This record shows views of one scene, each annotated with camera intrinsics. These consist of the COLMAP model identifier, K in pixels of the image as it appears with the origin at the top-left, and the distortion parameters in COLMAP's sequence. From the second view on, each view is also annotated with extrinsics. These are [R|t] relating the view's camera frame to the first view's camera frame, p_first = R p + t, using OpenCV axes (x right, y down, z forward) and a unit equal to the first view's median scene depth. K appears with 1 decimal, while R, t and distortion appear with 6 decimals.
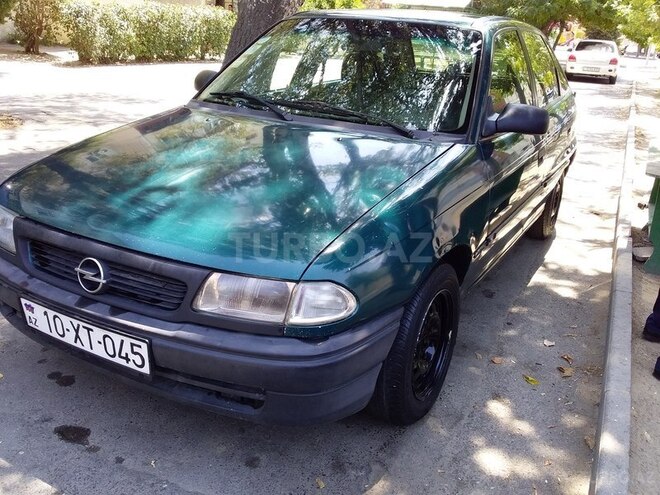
lens RADIAL K [[599.8, 0, 330.0], [0, 599.8, 247.5], [0, 0, 1]] dist [0.007498, 0.002699]
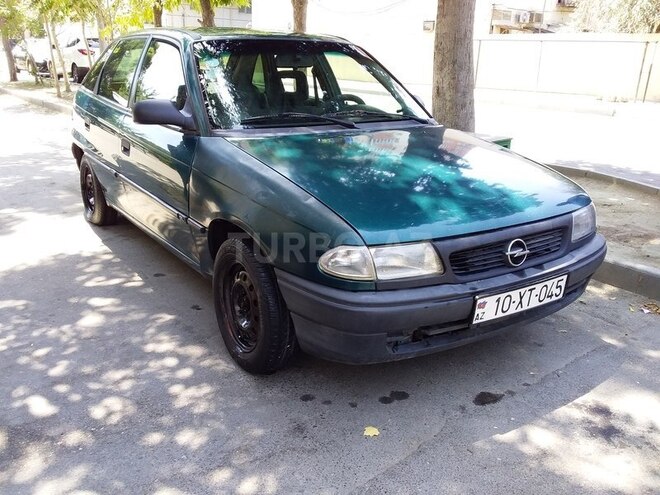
lens RADIAL K [[599.8, 0, 330.0], [0, 599.8, 247.5], [0, 0, 1]] dist [0.007498, 0.002699]
pose [[0.468052, -0.313806, 0.826107, -1.649352], [0.298448, 0.936033, 0.186469, -0.325210], [-0.831779, 0.159273, 0.531767, 0.643730]]
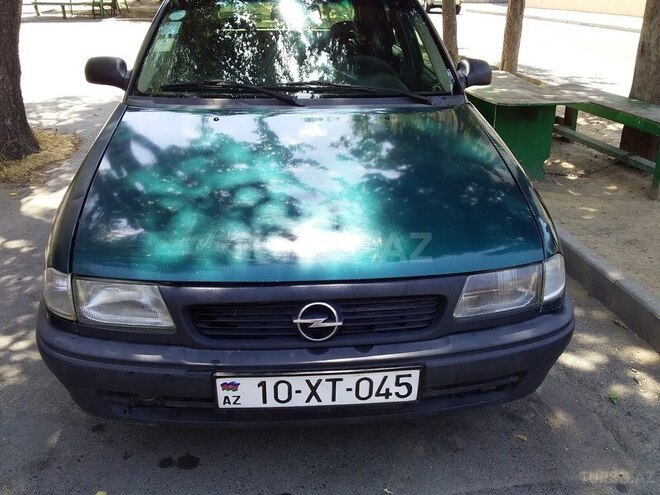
lens RADIAL K [[609.4, 0, 330.4], [0, 609.4, 235.2], [0, 0, 1]] dist [0.024064, 0.003959]
pose [[0.832909, -0.251882, 0.492766, -0.786604], [0.217858, 0.967756, 0.126440, -0.184002], [-0.508725, 0.002040, 0.860926, 0.225143]]
